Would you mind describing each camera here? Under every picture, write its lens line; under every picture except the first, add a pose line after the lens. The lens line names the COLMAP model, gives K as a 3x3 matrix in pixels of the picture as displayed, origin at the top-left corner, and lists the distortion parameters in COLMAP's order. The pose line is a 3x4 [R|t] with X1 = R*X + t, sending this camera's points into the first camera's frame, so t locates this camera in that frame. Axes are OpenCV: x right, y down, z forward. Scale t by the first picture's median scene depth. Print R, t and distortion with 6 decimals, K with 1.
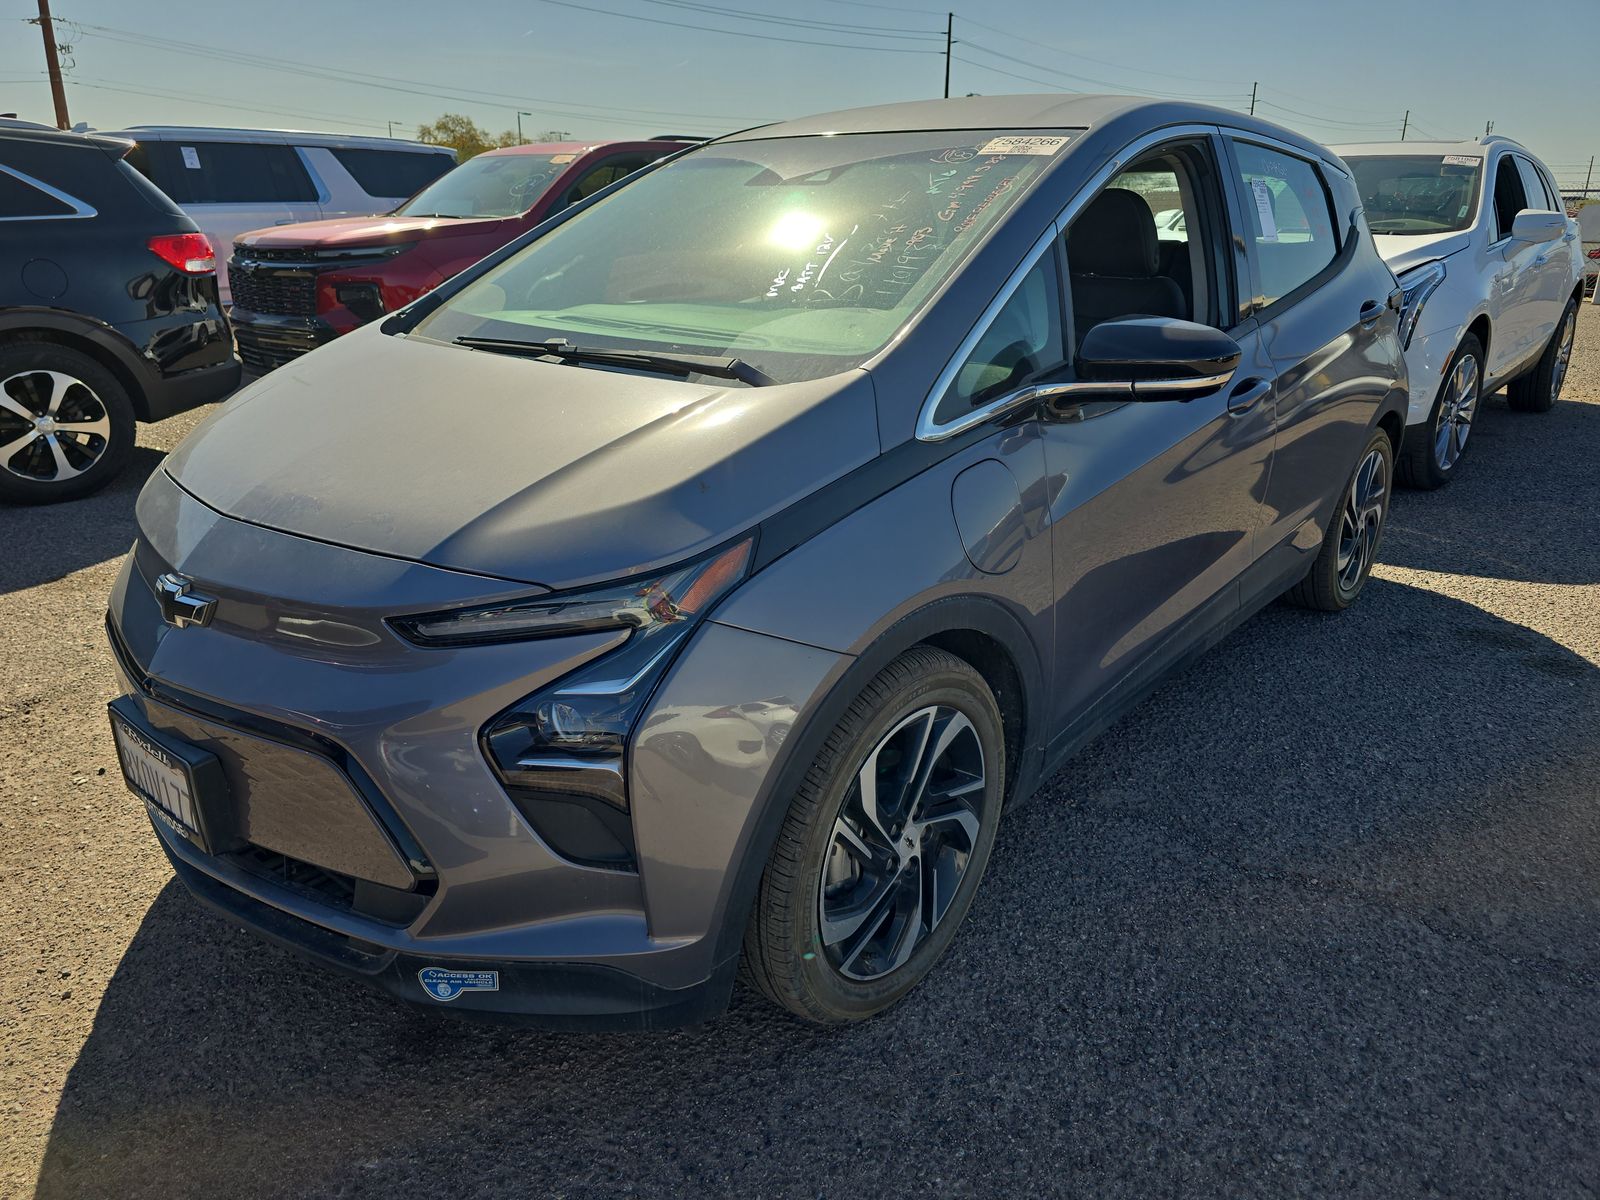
lens RADIAL K [[1139.0, 0, 811.3], [0, 1139.0, 557.8], [0, 0, 1]] dist [0.085479, -0.084688]
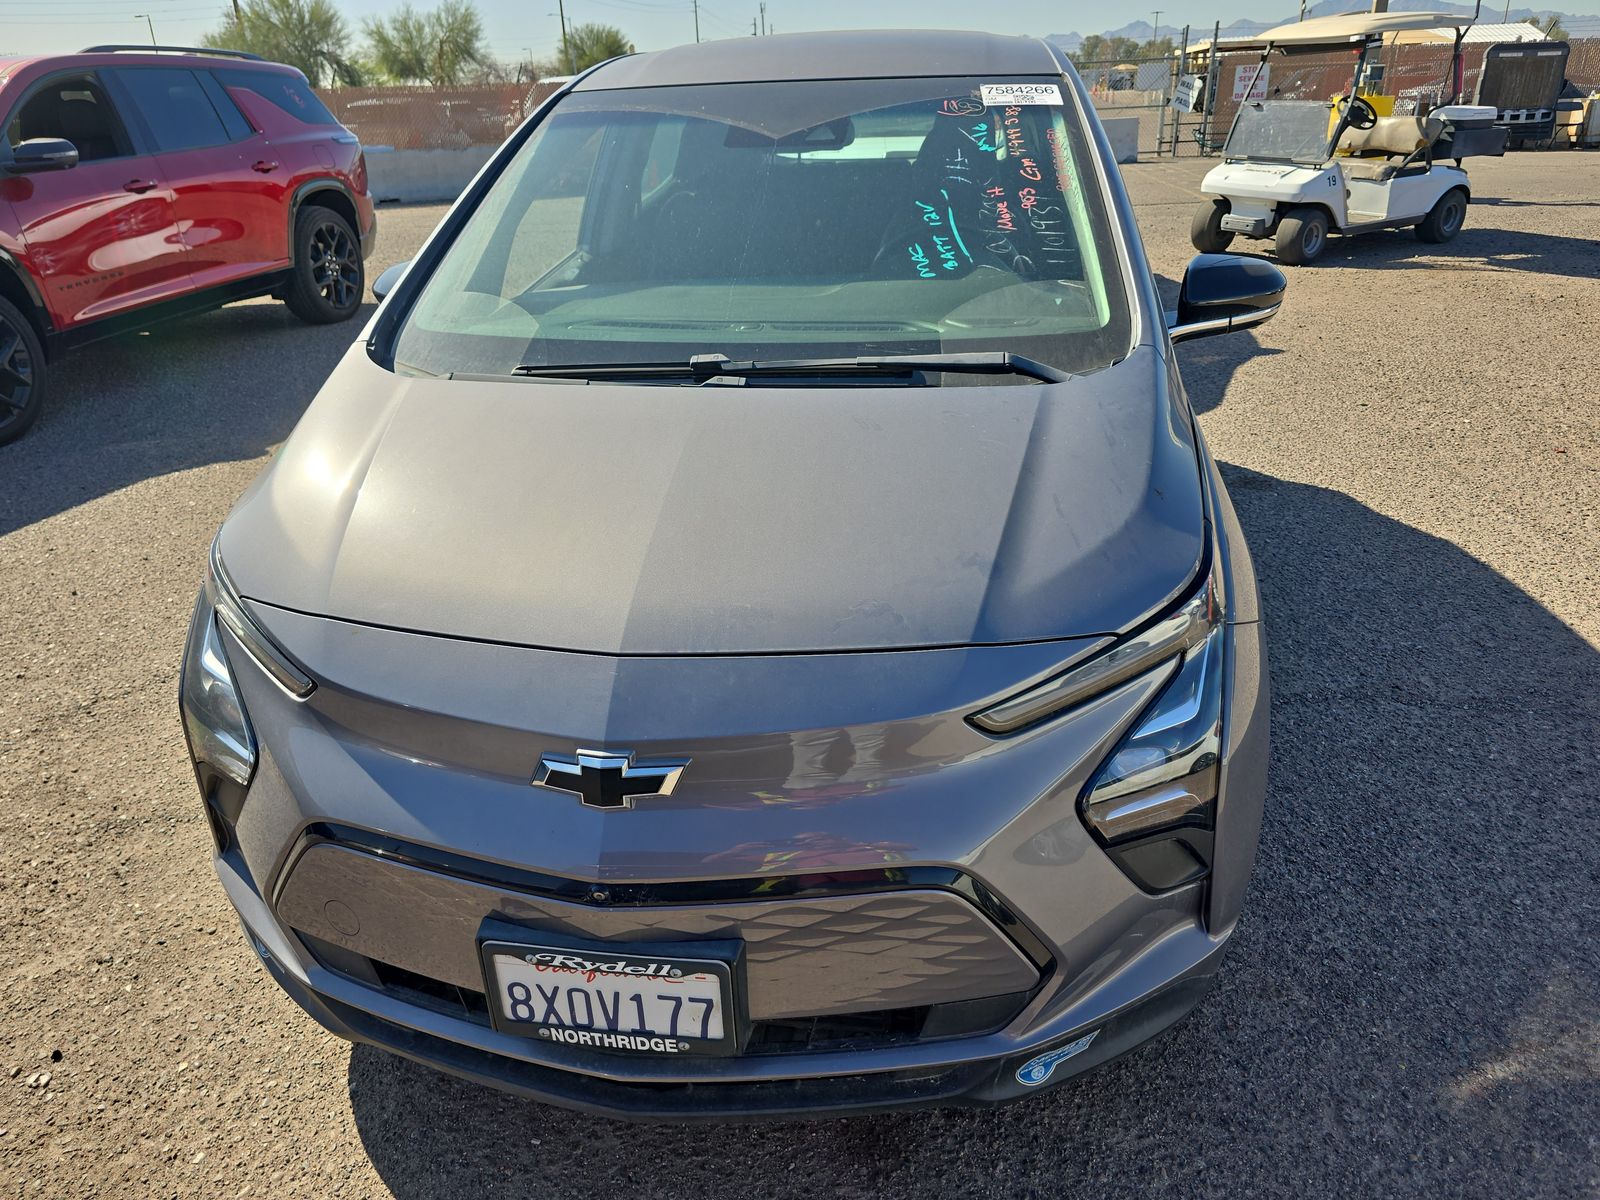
lens RADIAL K [[1139.0, 0, 811.3], [0, 1139.0, 557.8], [0, 0, 1]] dist [0.085479, -0.084688]
pose [[0.841010, -0.237591, 0.486058, -0.739786], [0.189387, 0.970855, 0.146876, -0.186765], [-0.506789, -0.031471, 0.861496, 0.256938]]
